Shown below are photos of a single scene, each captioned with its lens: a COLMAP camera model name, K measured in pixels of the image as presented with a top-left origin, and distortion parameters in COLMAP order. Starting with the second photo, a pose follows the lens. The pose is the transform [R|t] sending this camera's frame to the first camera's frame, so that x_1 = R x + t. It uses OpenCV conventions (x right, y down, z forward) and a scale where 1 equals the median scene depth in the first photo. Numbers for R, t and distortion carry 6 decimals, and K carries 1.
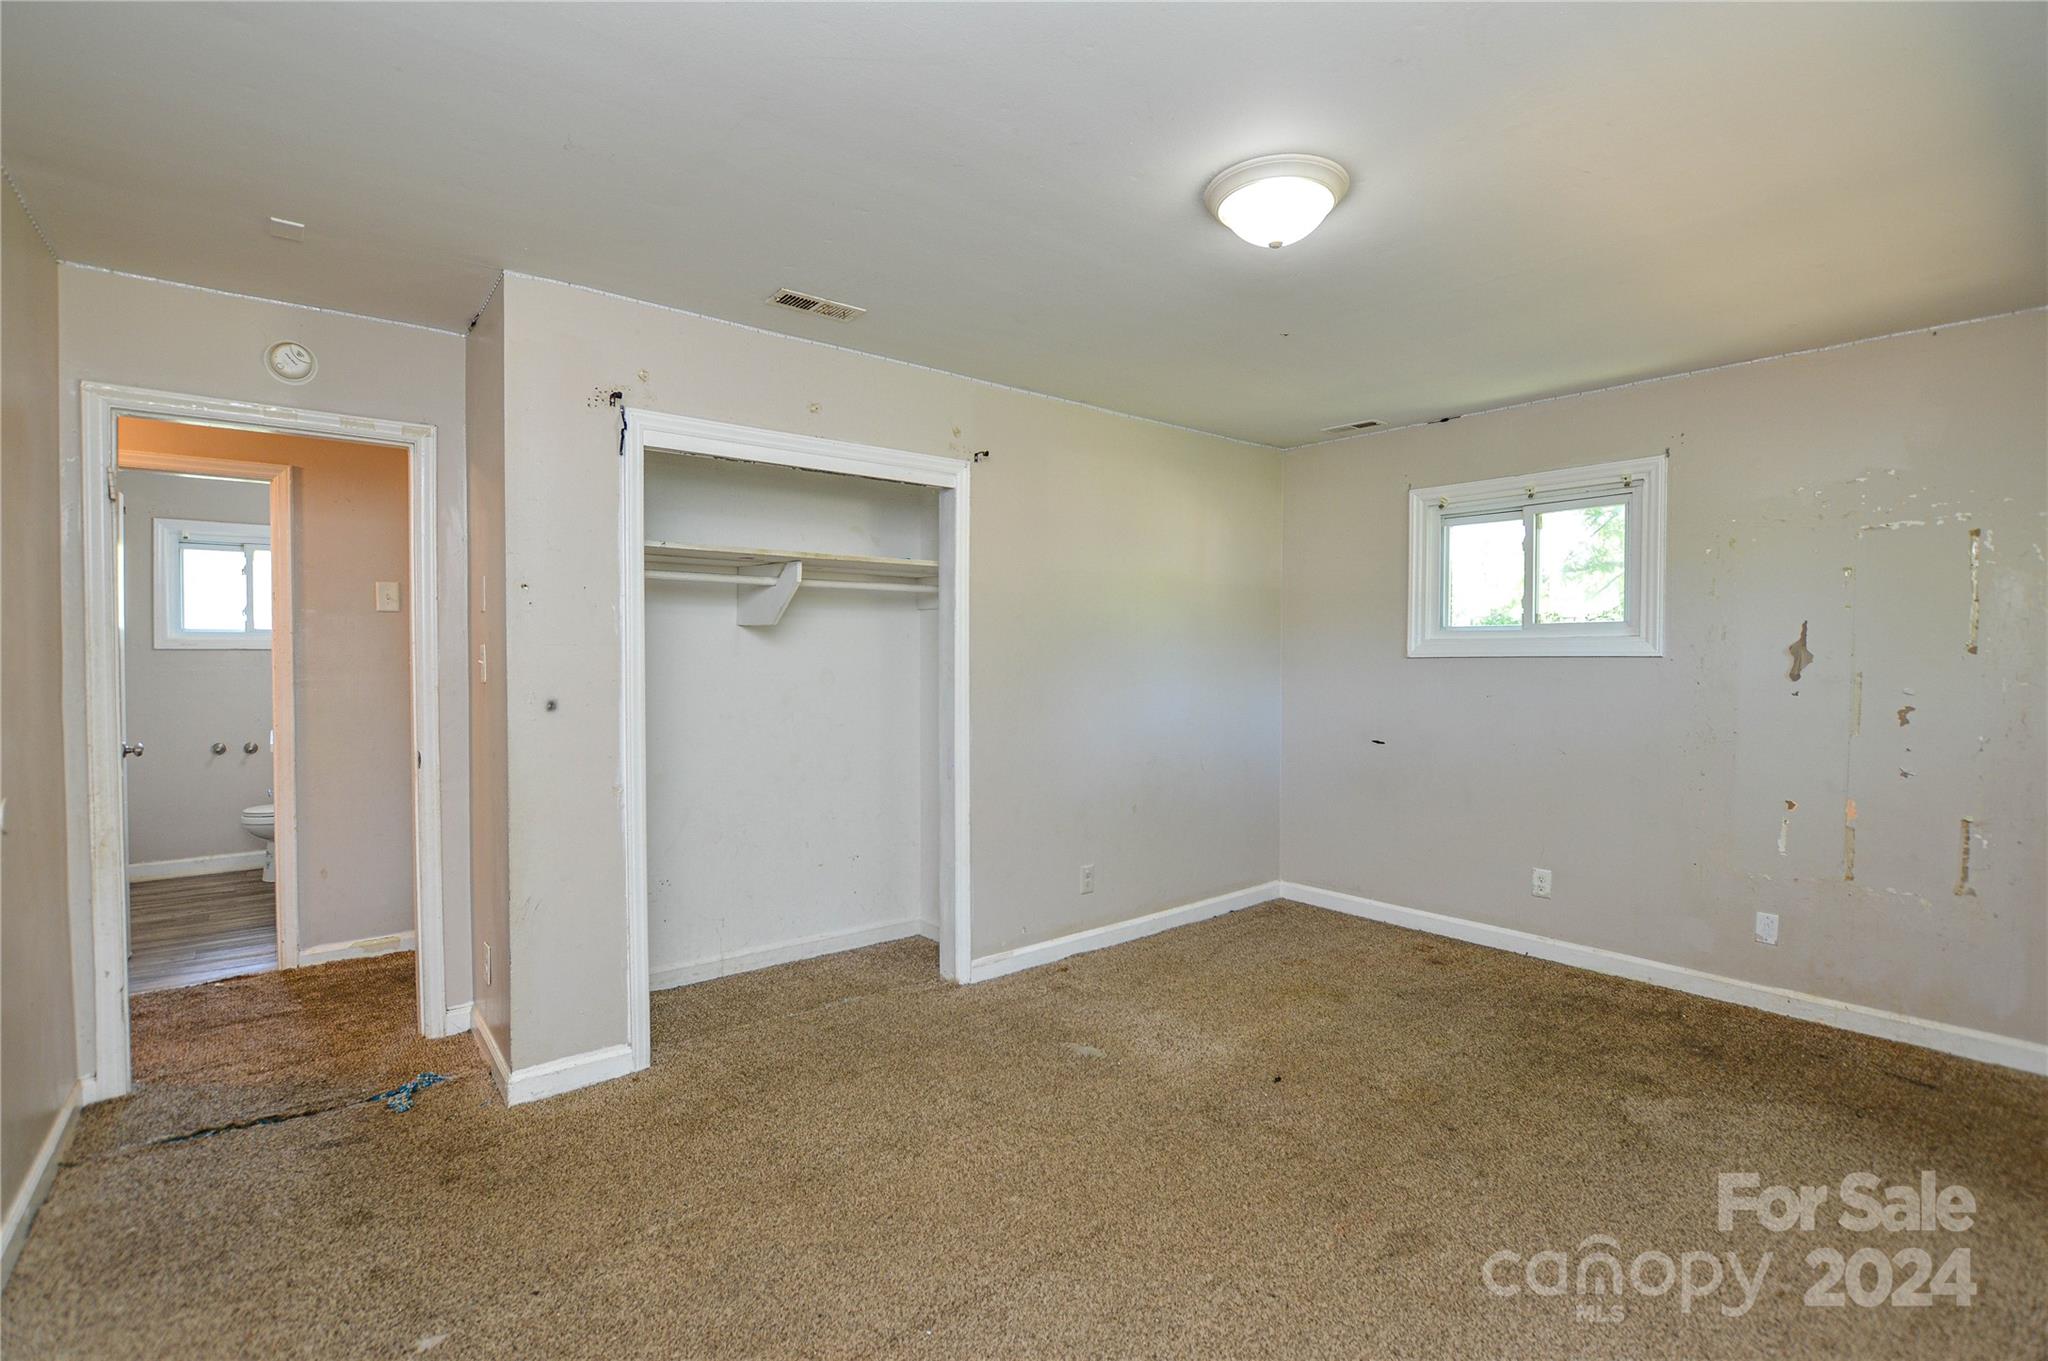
lens RADIAL K [[926.0, 0, 1021.6], [0, 926.0, 678.6], [0, 0, 1]] dist [-0.025038, 0.001299]
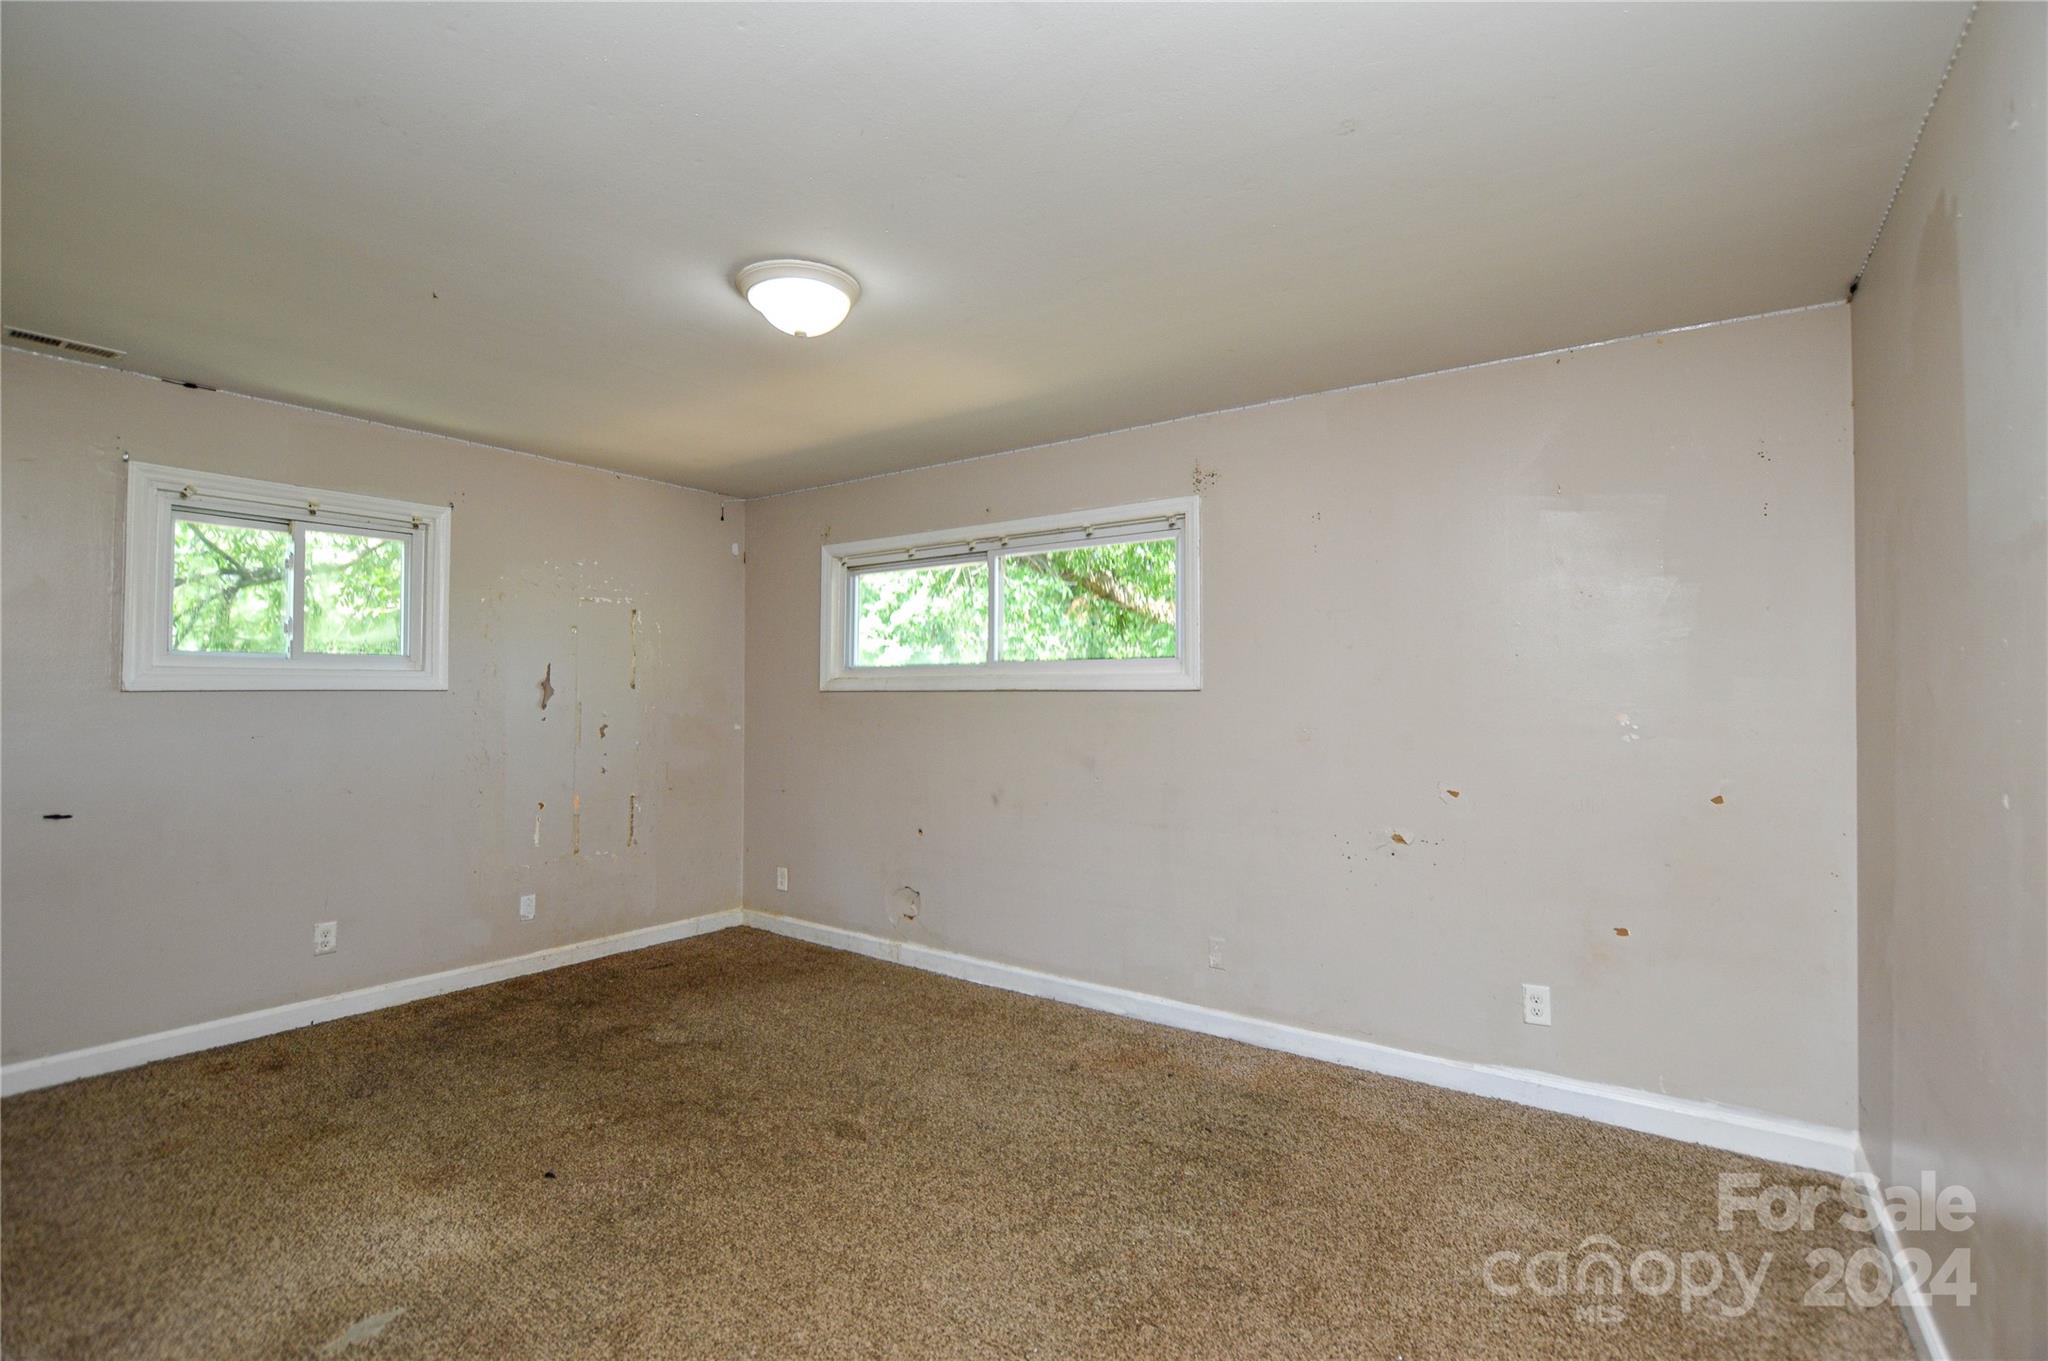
lens RADIAL K [[926.0, 0, 1021.6], [0, 926.0, 678.6], [0, 0, 1]] dist [-0.025038, 0.001299]
pose [[-0.254887, 0.012153, 0.966894, -0.587894], [0.019173, 0.999788, -0.007512, -0.018030], [-0.966781, 0.016623, -0.255066, 0.672403]]
